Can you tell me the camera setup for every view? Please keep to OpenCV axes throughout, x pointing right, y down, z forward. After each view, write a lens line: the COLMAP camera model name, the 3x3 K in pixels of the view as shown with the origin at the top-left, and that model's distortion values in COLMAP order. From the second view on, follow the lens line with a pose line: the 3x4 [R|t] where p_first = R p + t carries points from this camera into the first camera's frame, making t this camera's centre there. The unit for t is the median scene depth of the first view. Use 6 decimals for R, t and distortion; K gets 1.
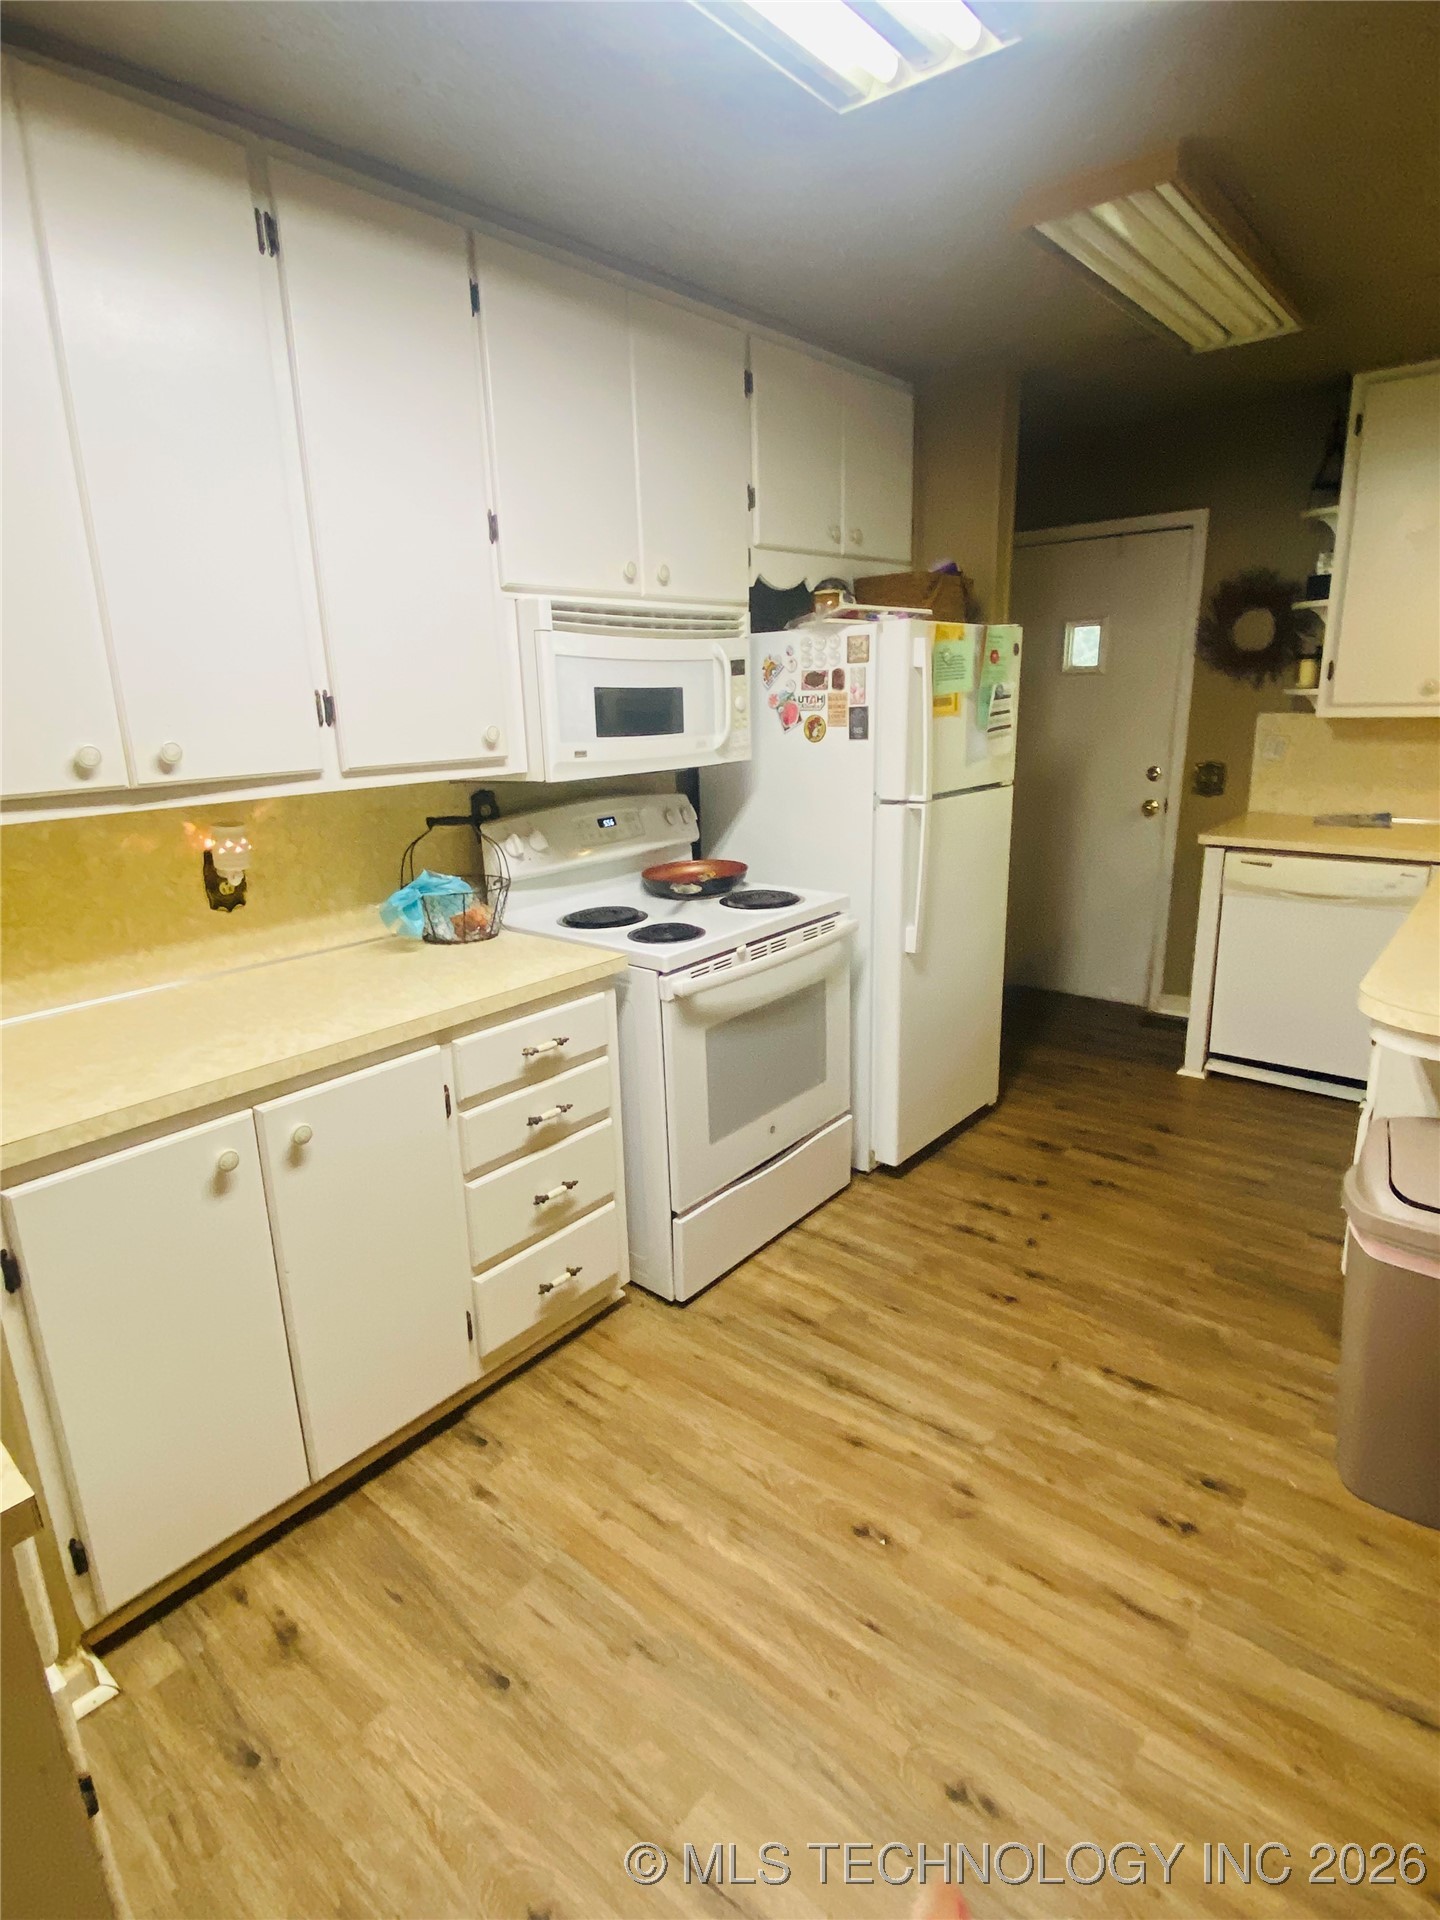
lens RADIAL K [[999.3, 0, 720.0], [0, 999.3, 960.0], [0, 0, 1]] dist [0.058922, -0.050427]
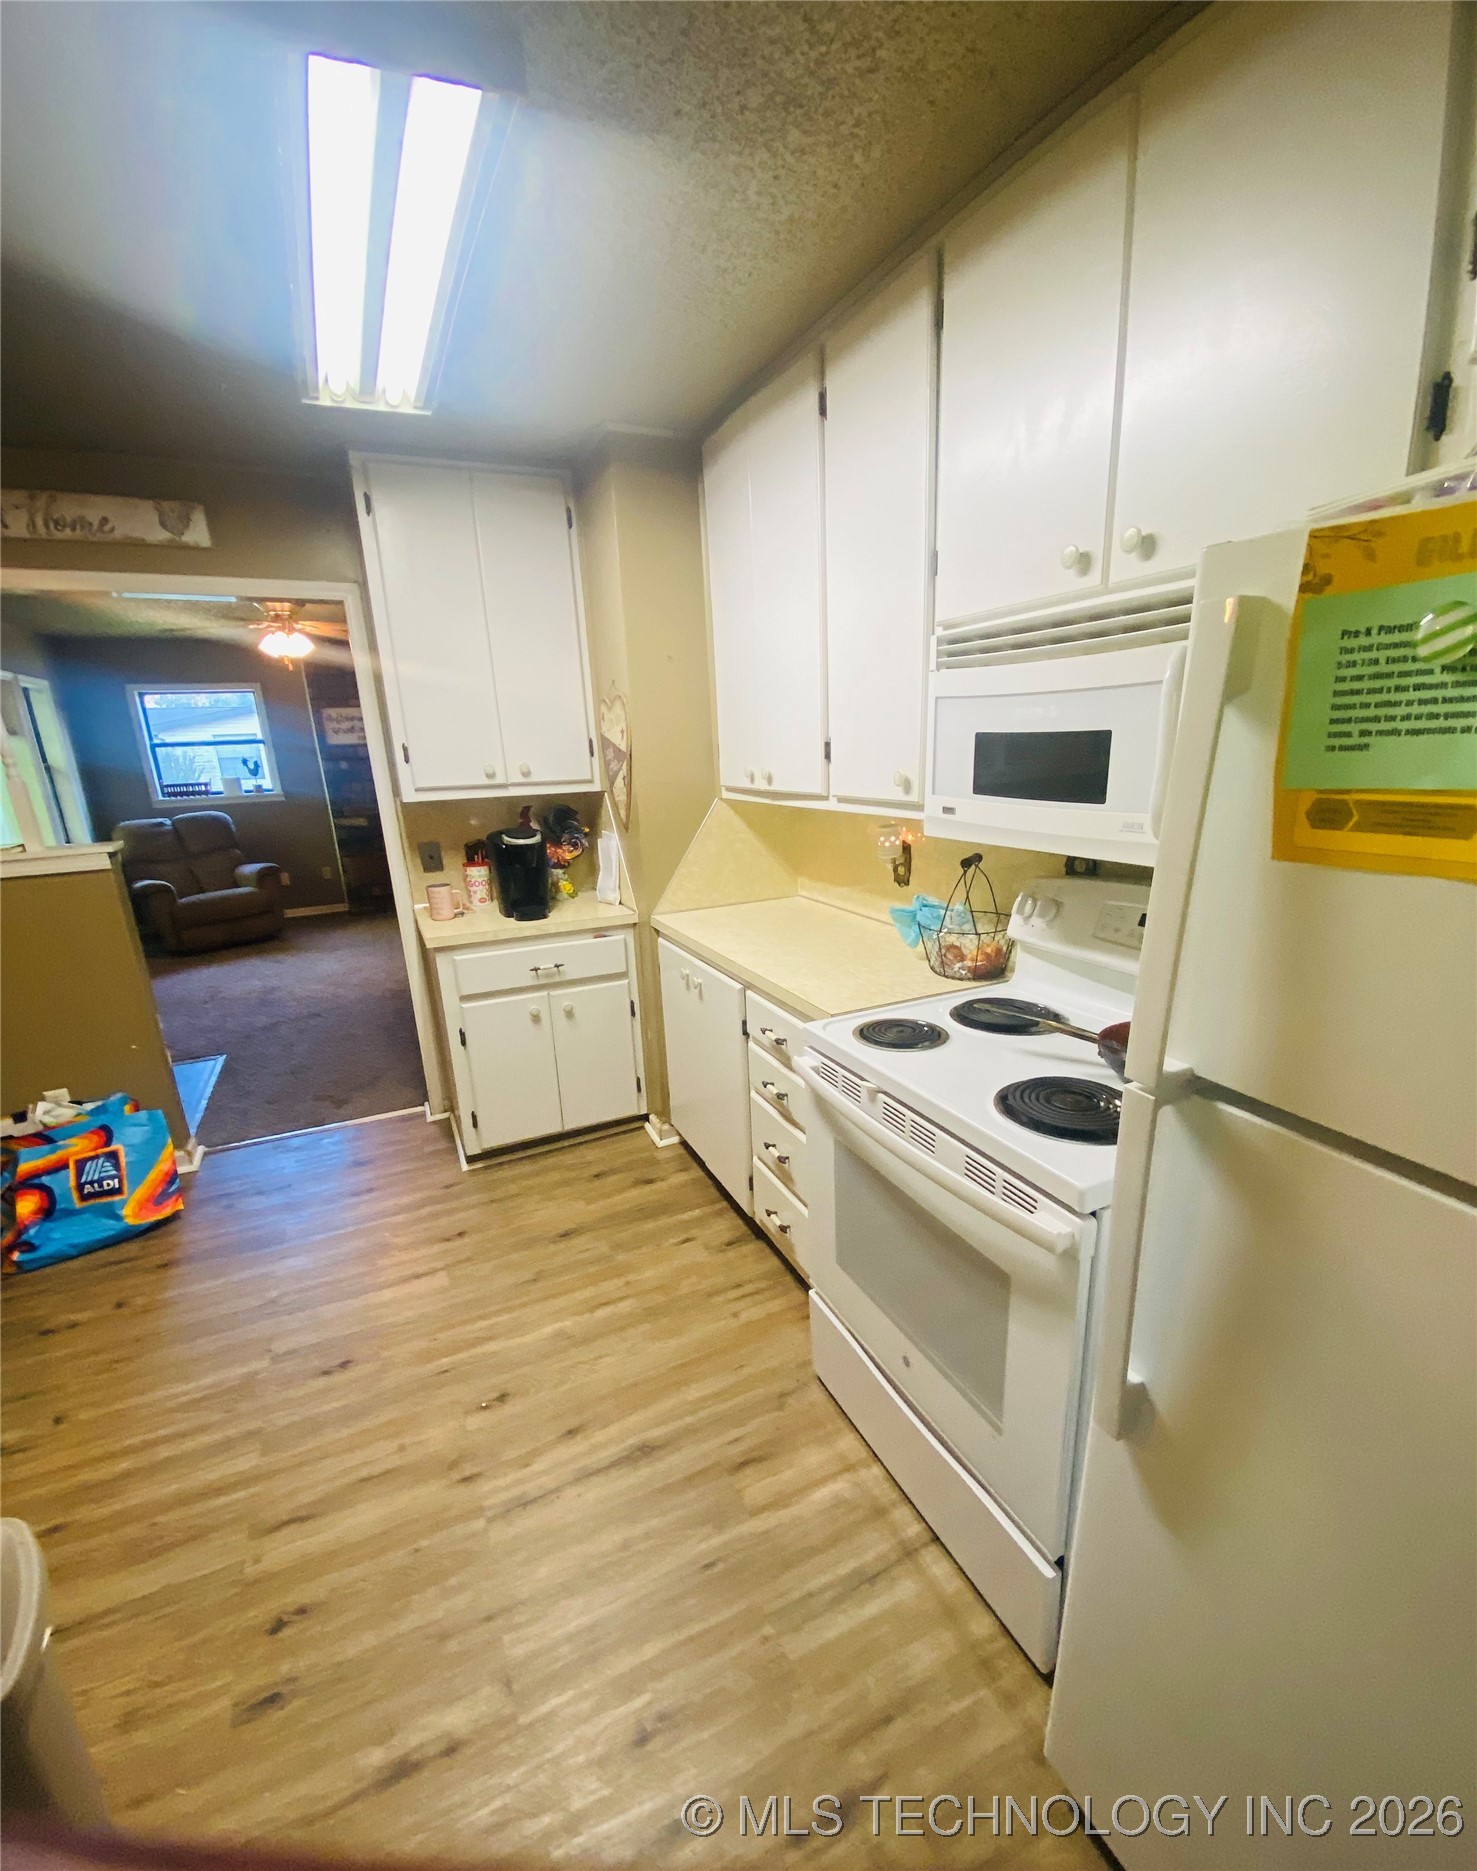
lens RADIAL K [[787.6, 0, 741.9], [0, 787.6, 982.1], [0, 0, 1]] dist [0.032116, -0.028385]
pose [[-0.416763, 0.307592, -0.855392, 0.499703], [-0.194950, 0.888870, 0.414613, -0.282762], [0.887865, 0.339554, -0.310483, 0.966743]]
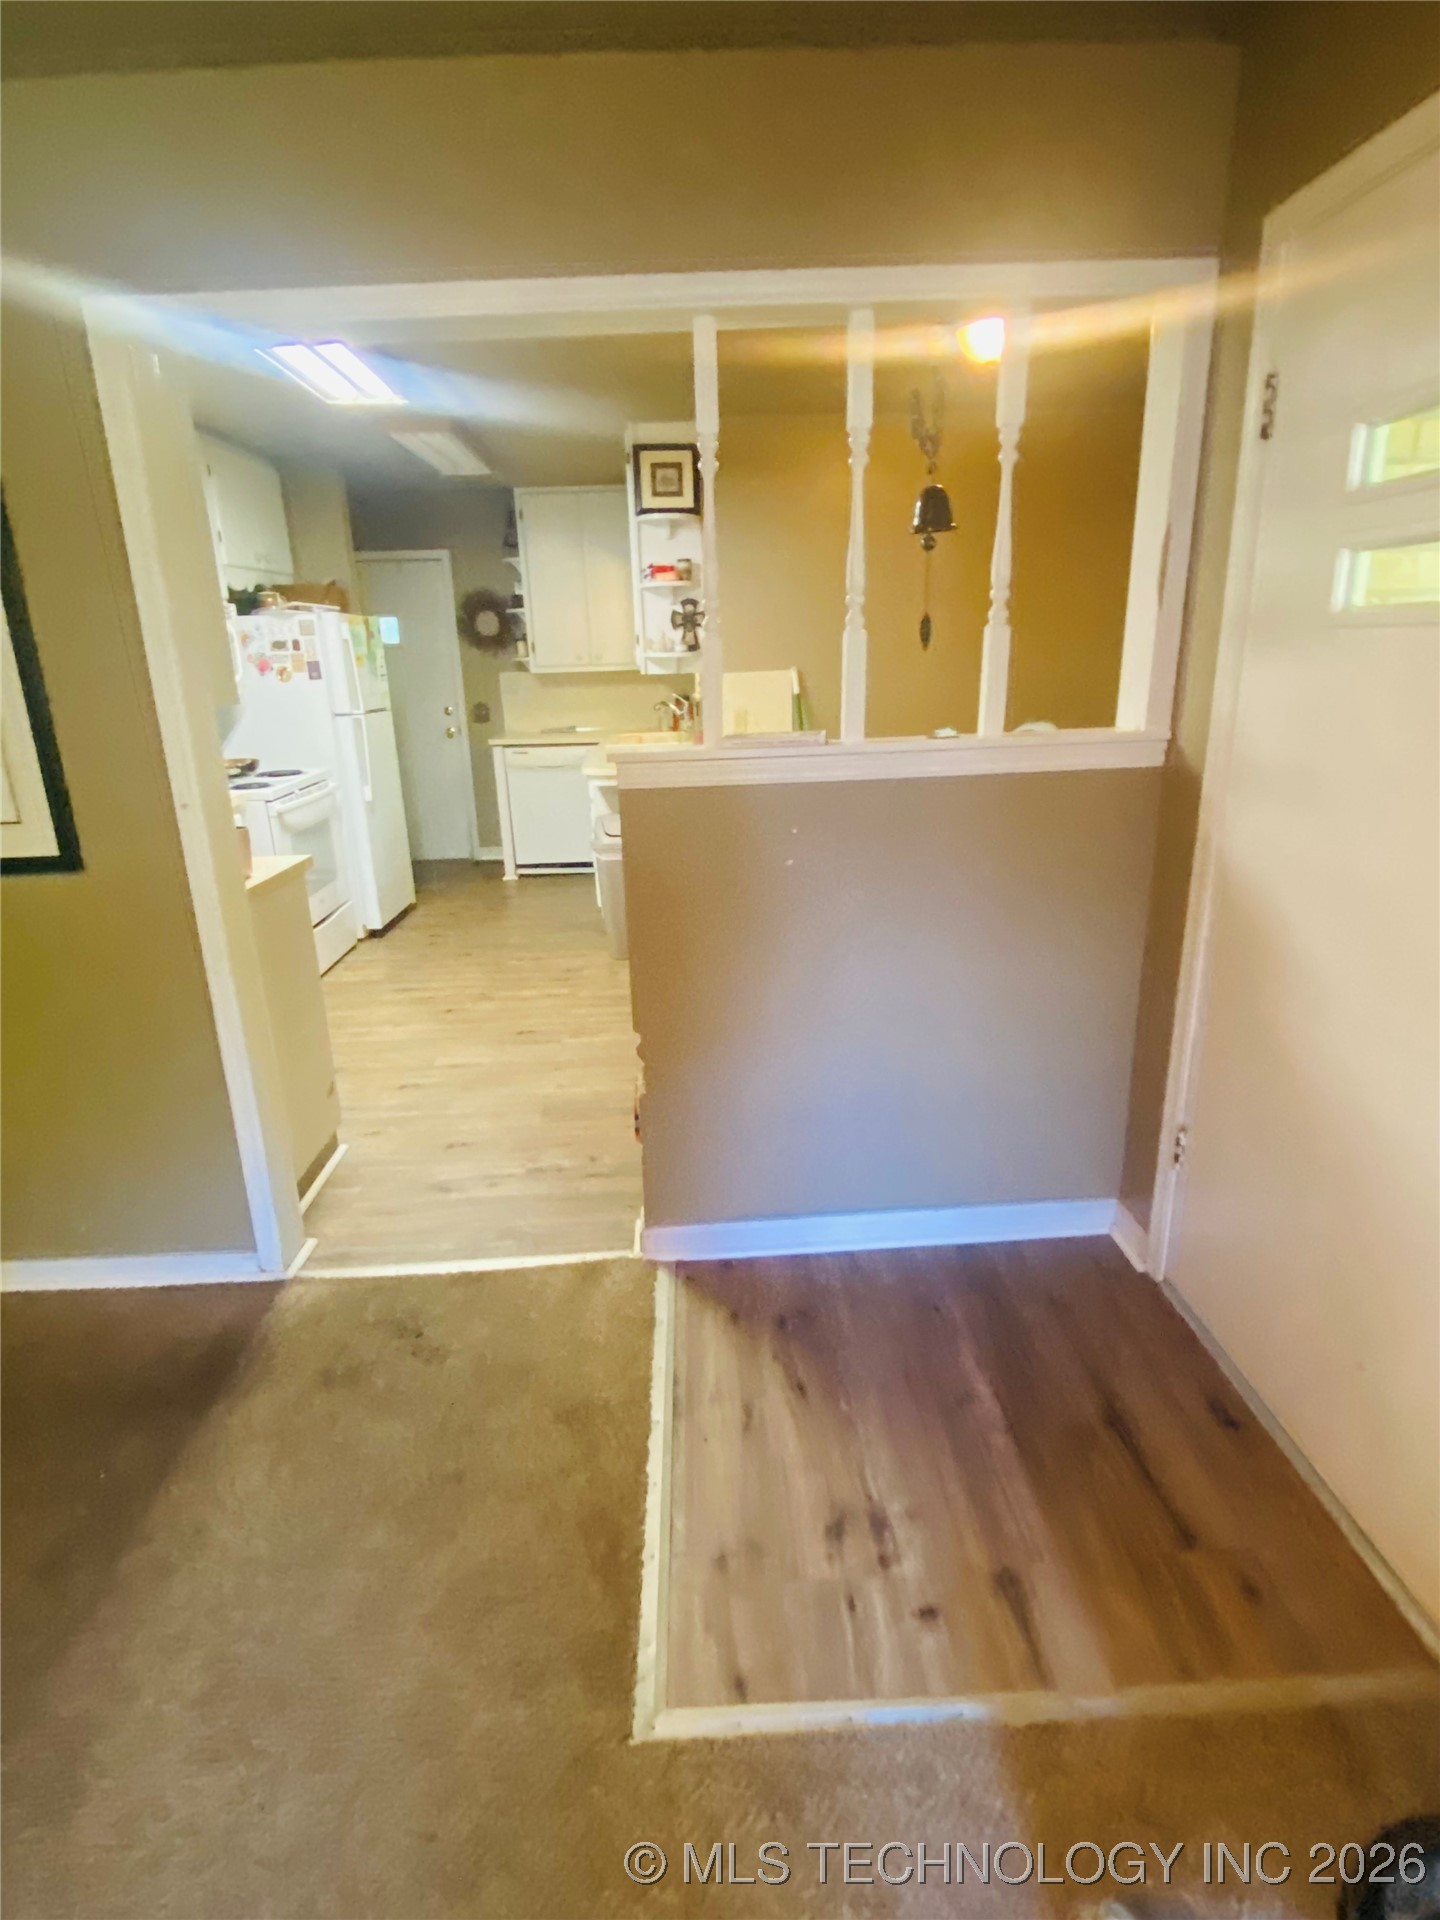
lens RADIAL K [[999.3, 0, 720.0], [0, 999.3, 960.0], [0, 0, 1]] dist [0.058922, -0.050427]
pose [[0.745191, -0.191516, 0.638758, -0.579330], [0.182559, 0.979868, 0.080811, 0.255528], [-0.641375, 0.056391, 0.765152, -0.805497]]
